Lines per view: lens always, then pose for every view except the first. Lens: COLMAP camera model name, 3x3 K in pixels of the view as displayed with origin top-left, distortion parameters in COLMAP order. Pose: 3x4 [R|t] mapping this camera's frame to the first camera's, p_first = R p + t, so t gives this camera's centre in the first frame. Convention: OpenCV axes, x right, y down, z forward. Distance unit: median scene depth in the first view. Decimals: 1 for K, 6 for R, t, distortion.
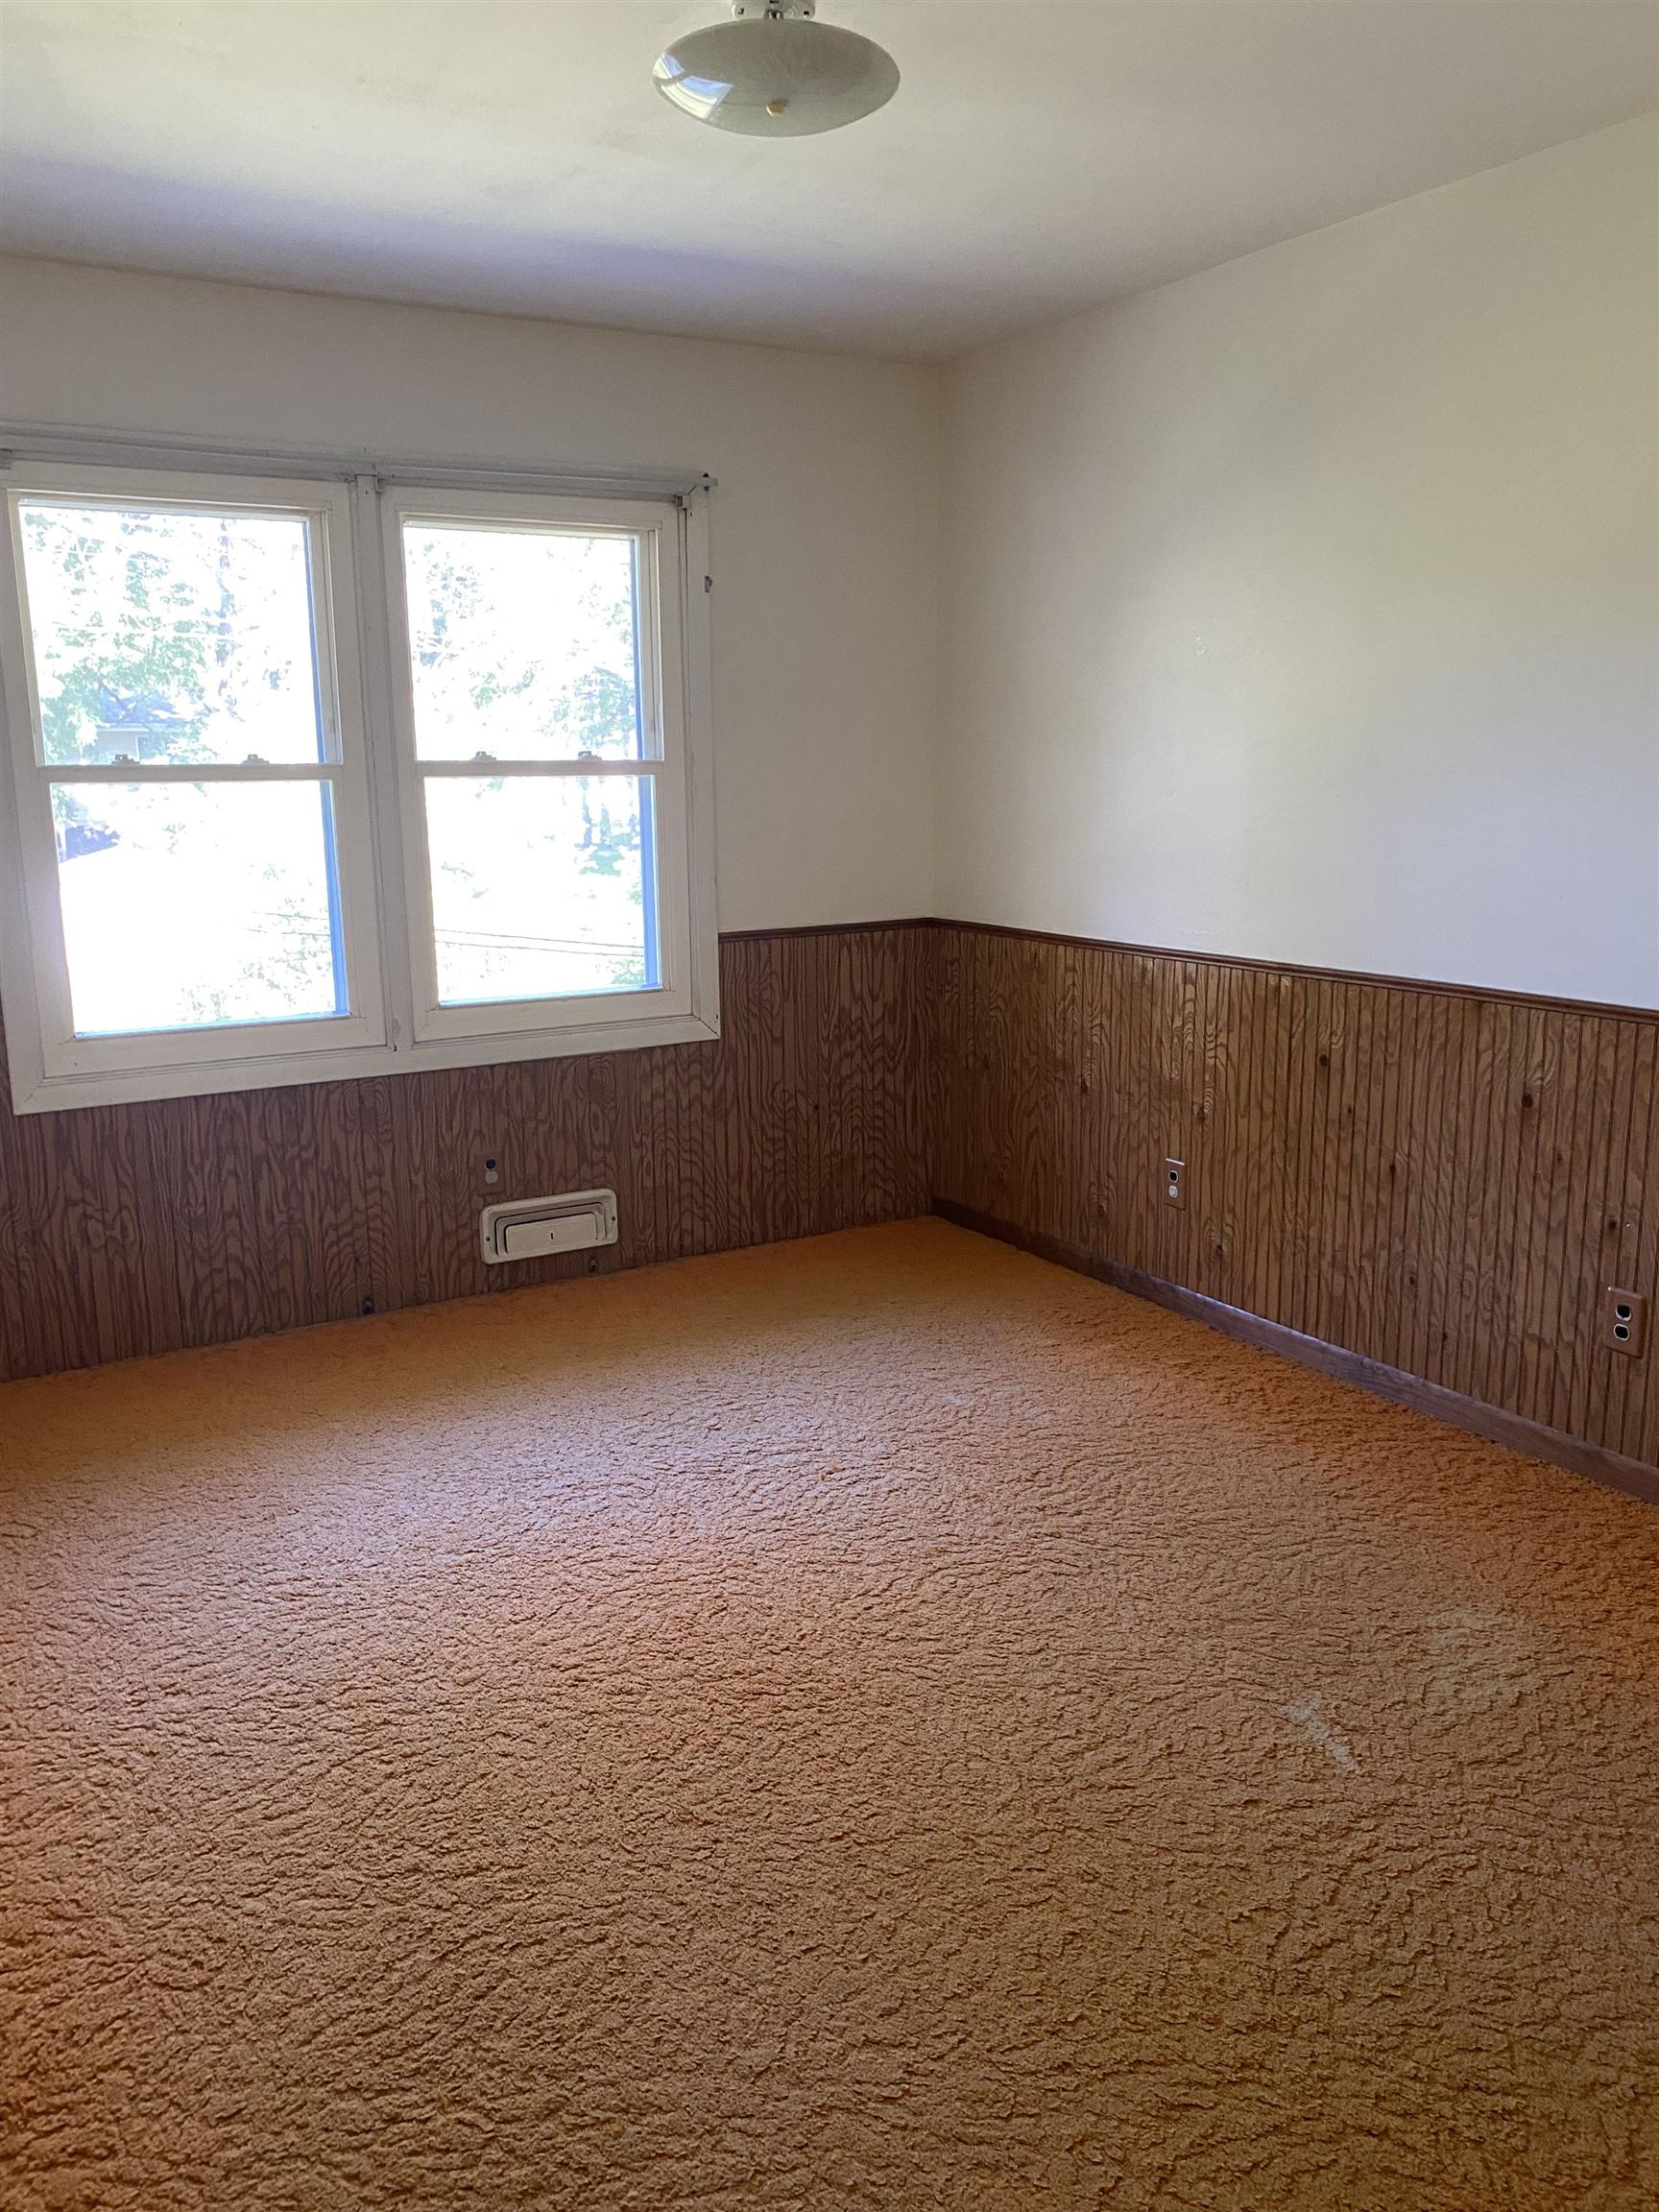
lens RADIAL K [[1657.5, 0, 824.2], [0, 1657.5, 1104.9], [0, 0, 1]] dist [-0.000124, -0.008377]
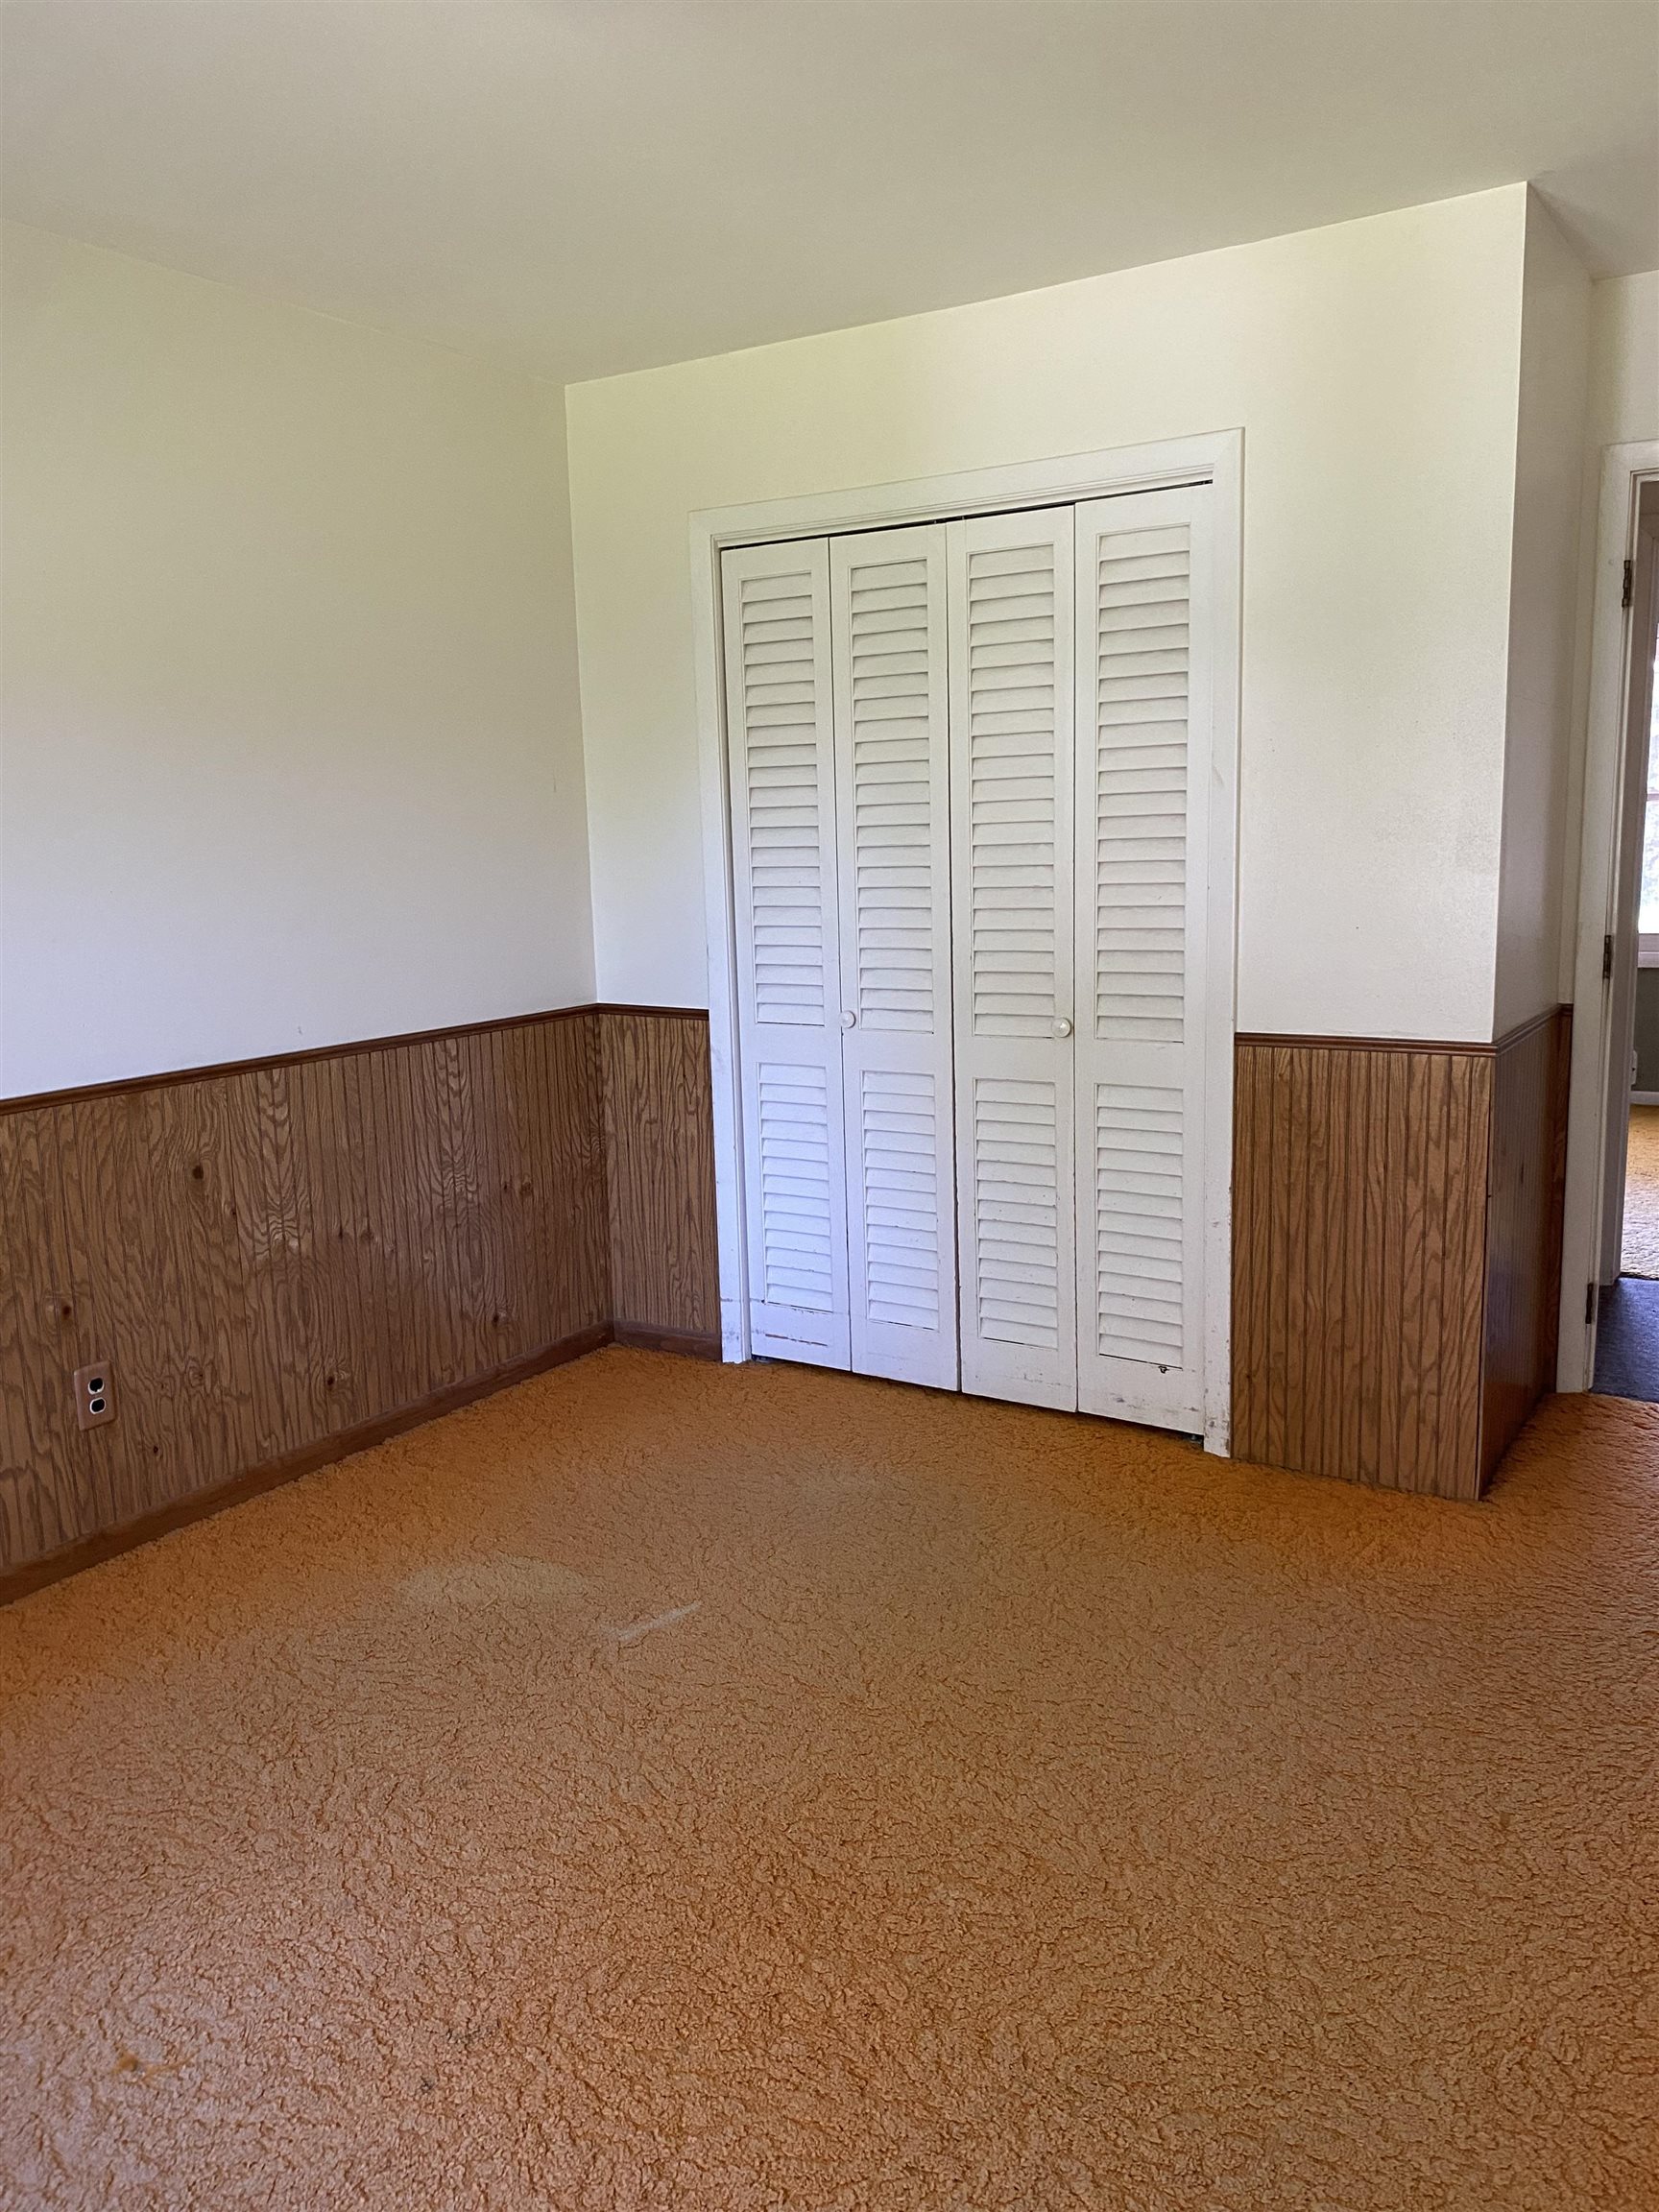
lens RADIAL K [[1657.5, 0, 821.1], [0, 1657.5, 1103.7], [0, 0, 1]] dist [-0.000124, -0.008377]
pose [[-0.472678, -0.125689, 0.872226, -0.593119], [0.206288, 0.946494, 0.248183, -0.199234], [-0.856750, 0.297241, -0.421458, 0.993483]]
